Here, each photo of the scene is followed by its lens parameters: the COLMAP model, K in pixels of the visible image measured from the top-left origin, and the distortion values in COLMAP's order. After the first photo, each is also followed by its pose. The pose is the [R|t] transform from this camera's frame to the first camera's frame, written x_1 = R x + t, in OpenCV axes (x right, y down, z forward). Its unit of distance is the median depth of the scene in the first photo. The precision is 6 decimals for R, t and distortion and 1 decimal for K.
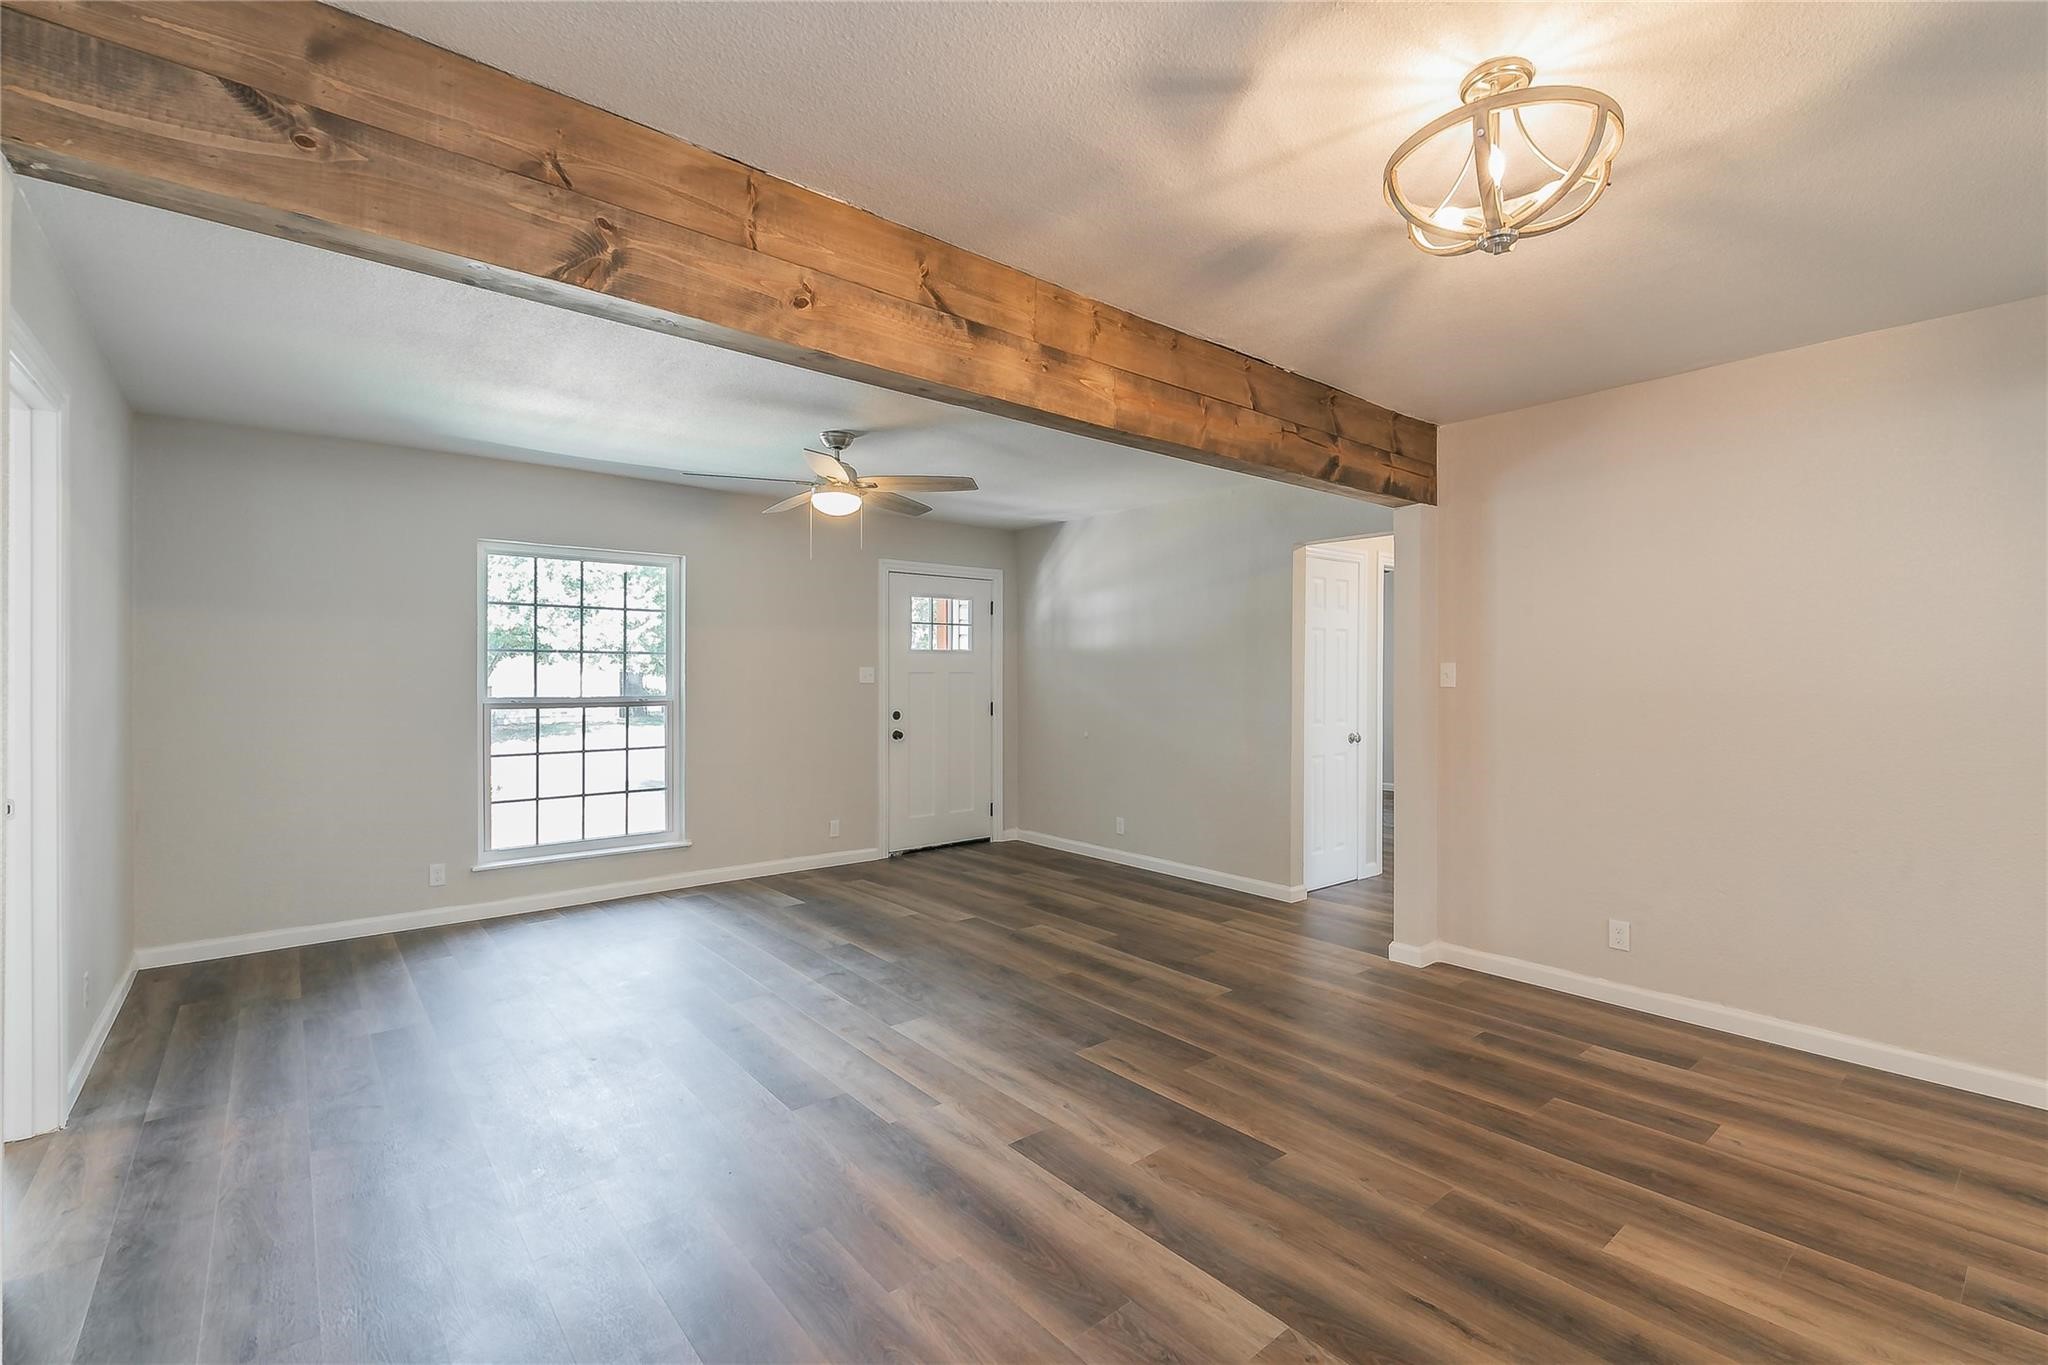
lens RADIAL K [[885.3, 0, 1055.3], [0, 885.3, 678.7], [0, 0, 1]] dist [0.002126, -0.000858]
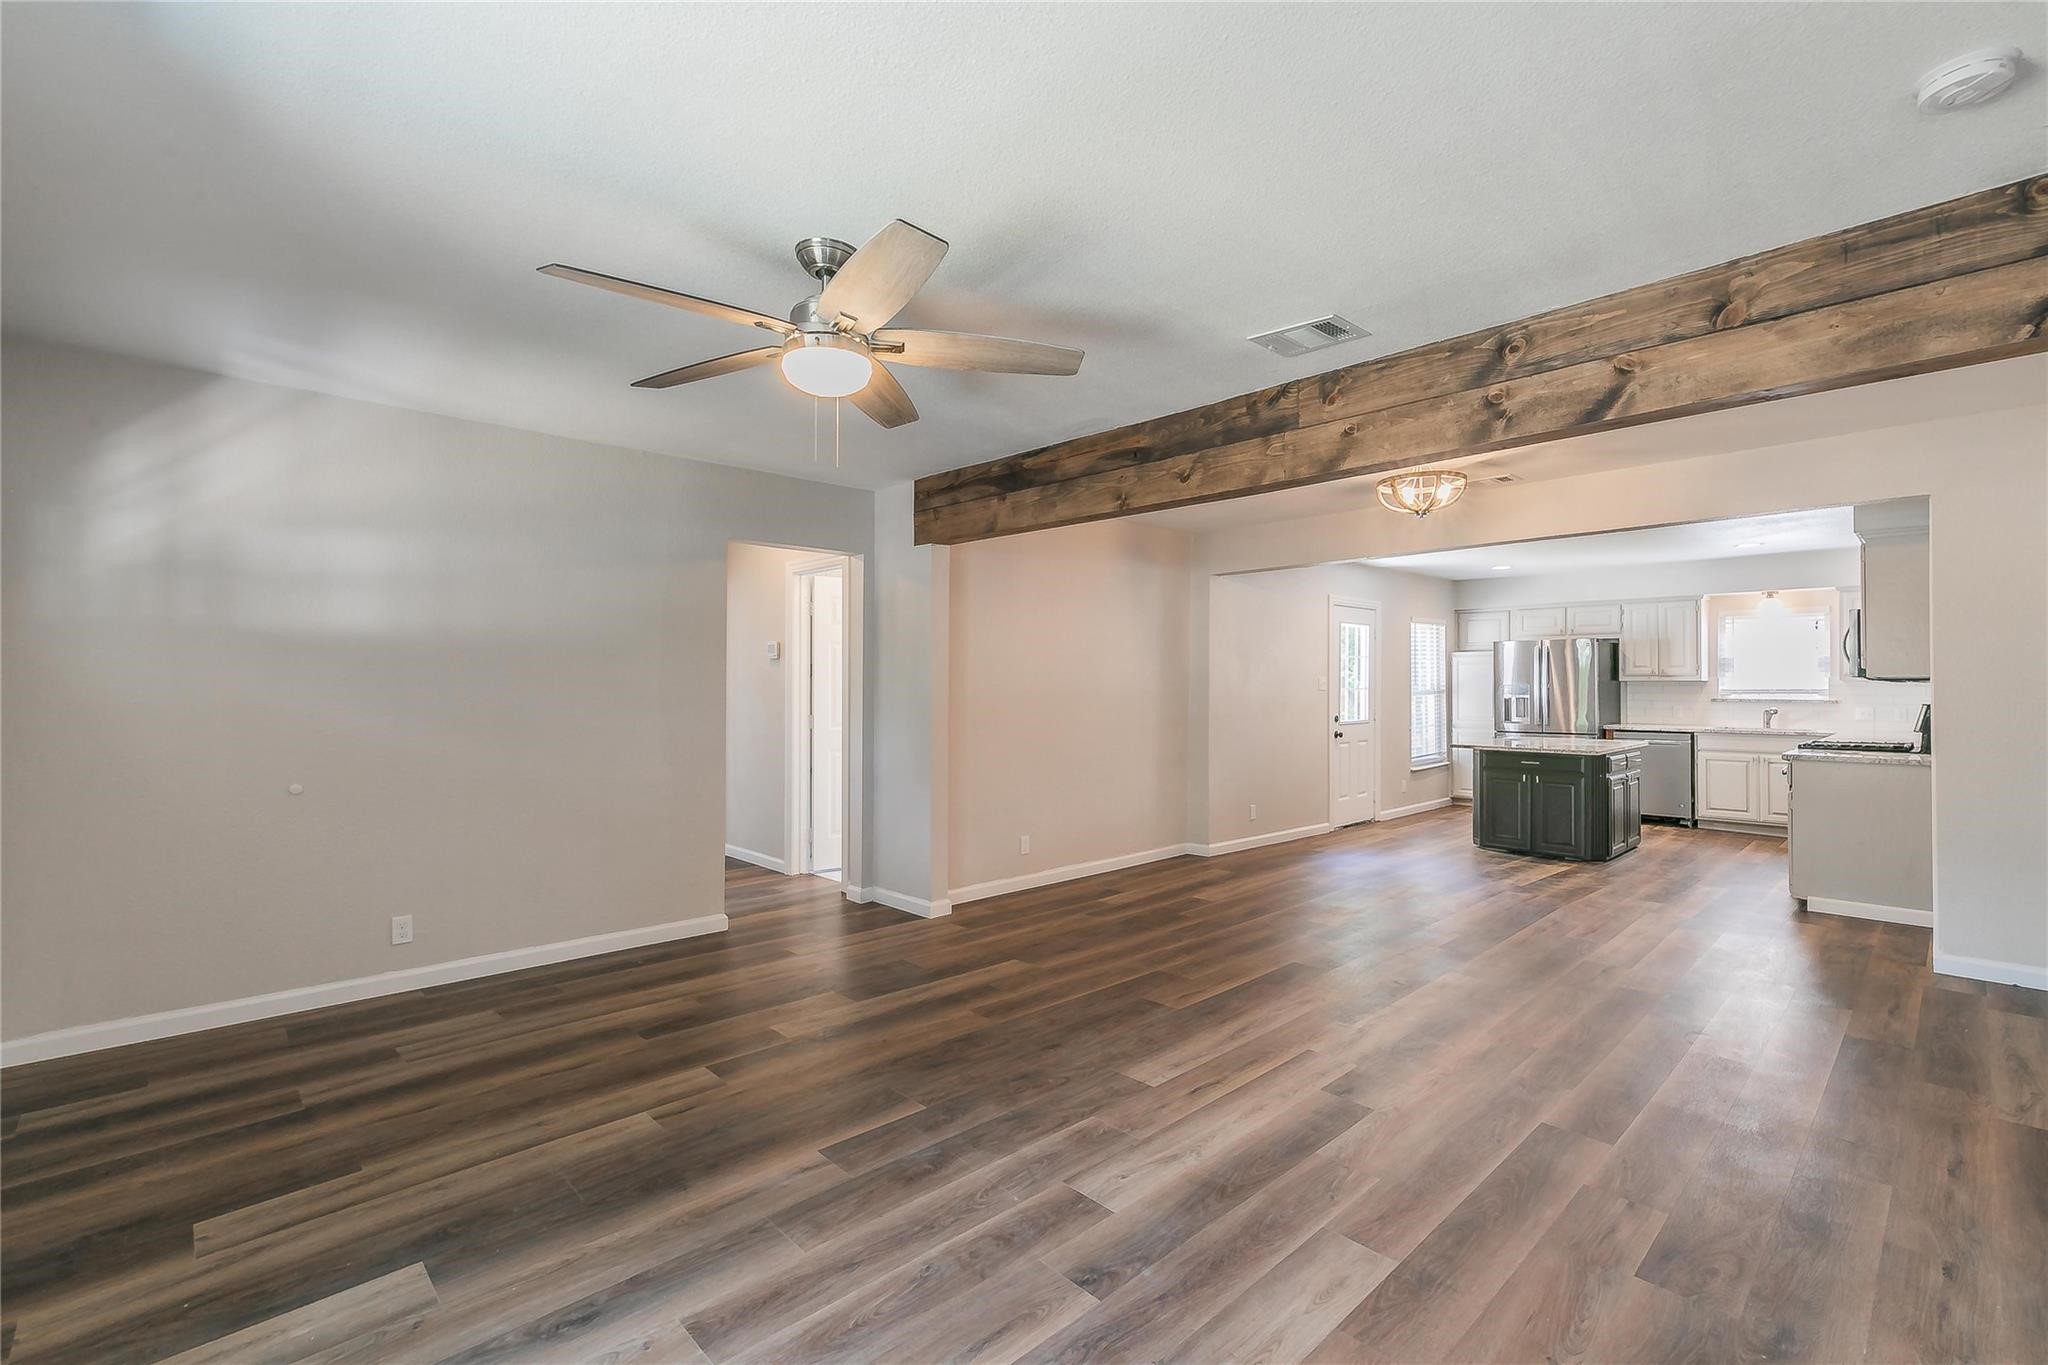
lens RADIAL K [[885.3, 0, 1024.7], [0, 885.3, 675.6], [0, 0, 1]] dist [0.002126, -0.000858]
pose [[-0.029302, 0.010436, 0.999516, -1.022802], [0.003388, 0.999941, -0.010341, 0.002077], [-0.999565, 0.003084, -0.029336, 1.122668]]
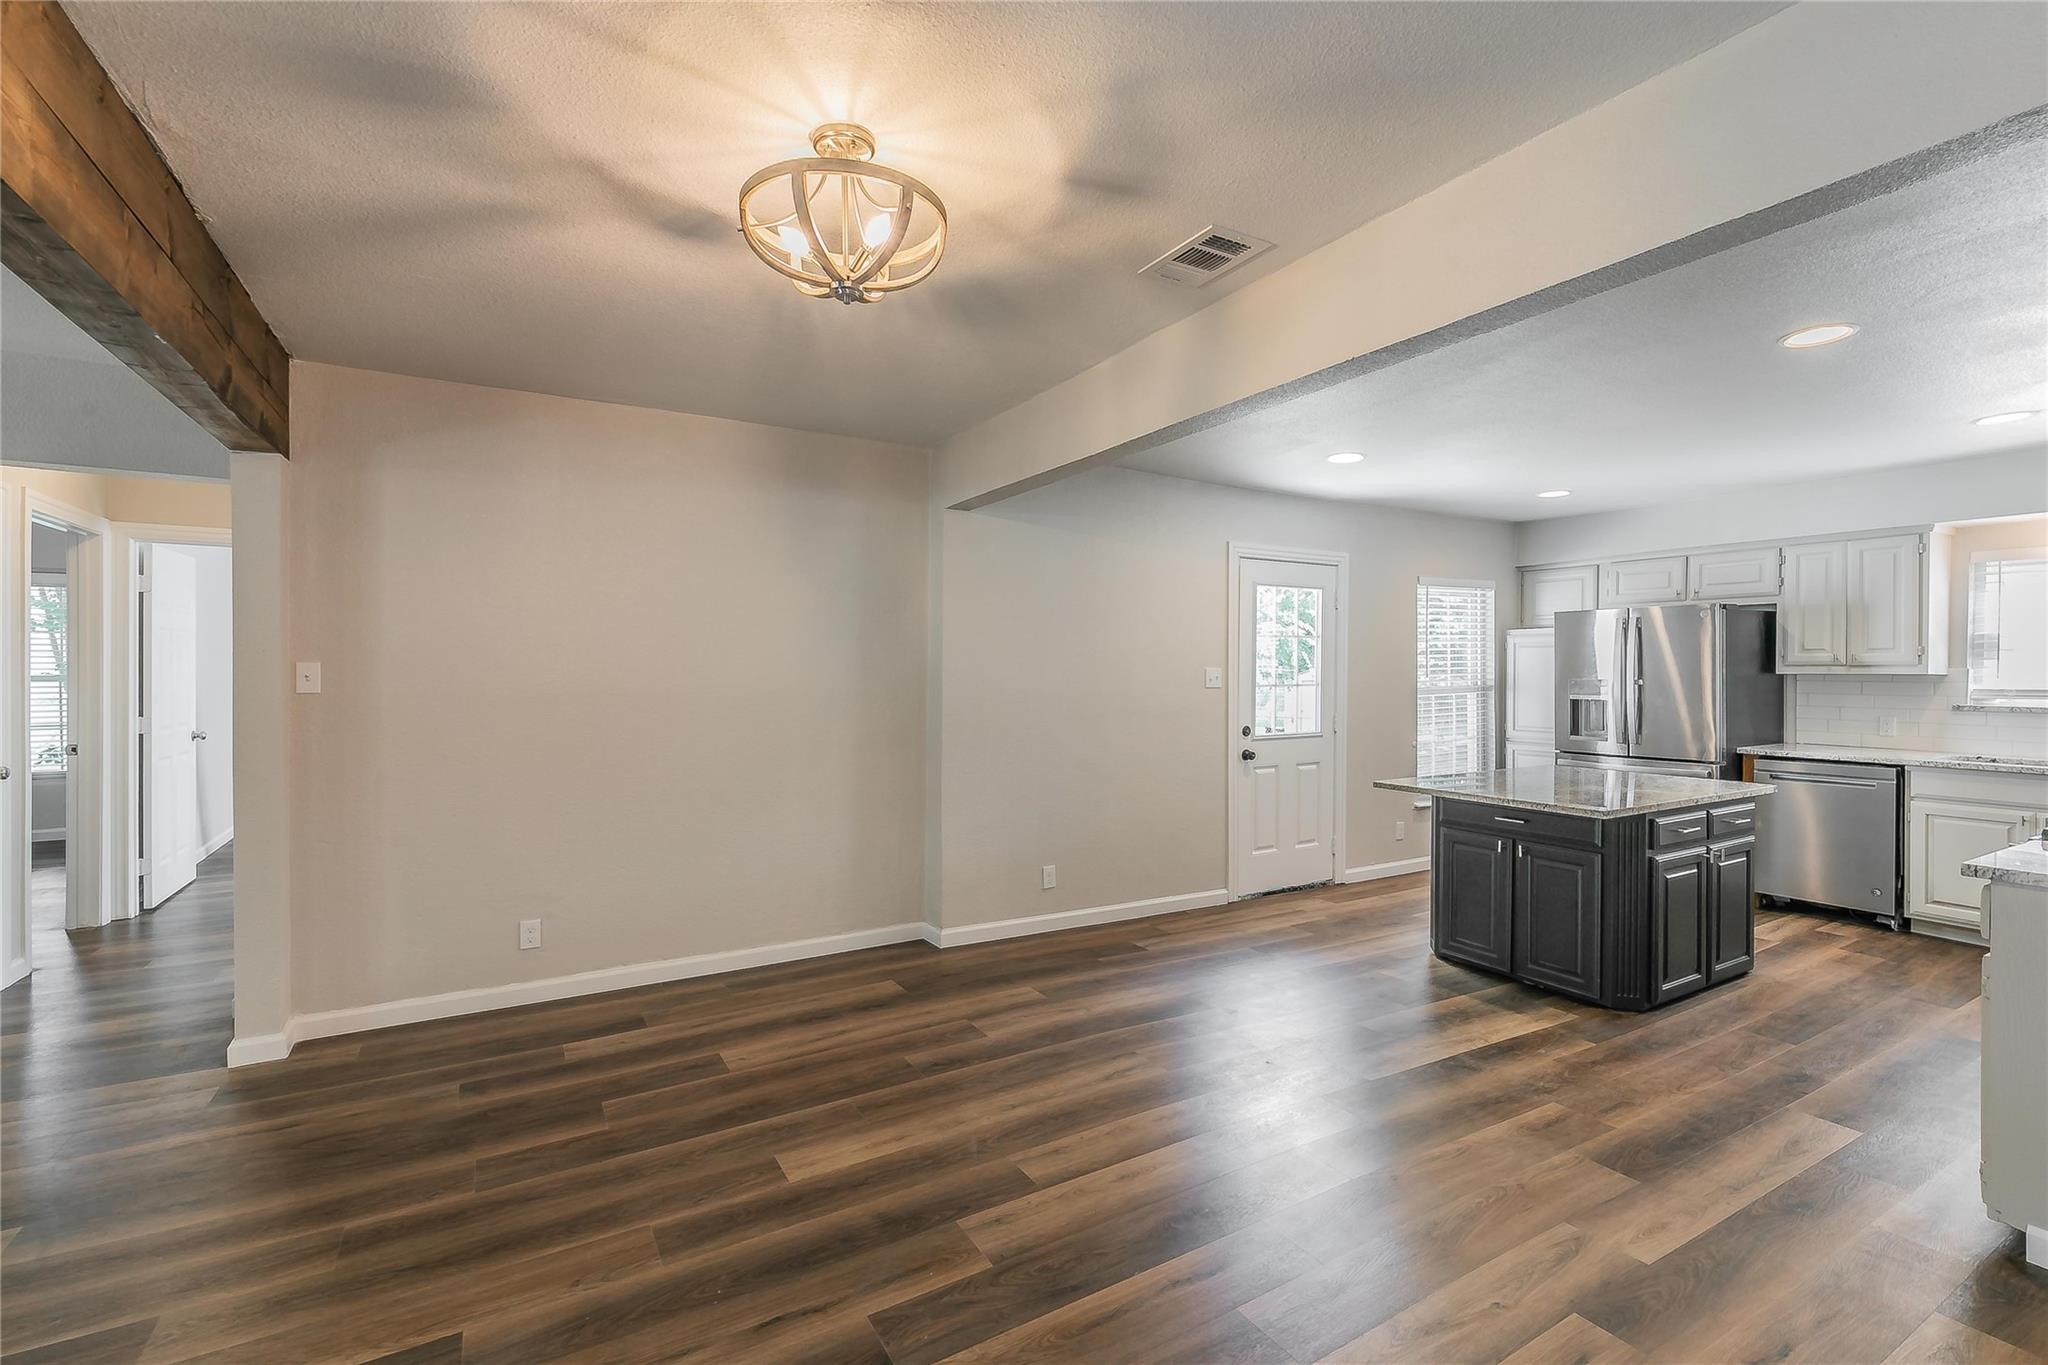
lens RADIAL K [[885.3, 0, 999.2], [0, 885.3, 675.0], [0, 0, 1]] dist [0.002126, -0.000858]
pose [[0.204312, -0.004957, 0.978893, -0.260660], [0.001259, 0.999988, 0.004801, -0.011411], [-0.978905, 0.000252, 0.204316, 0.288412]]
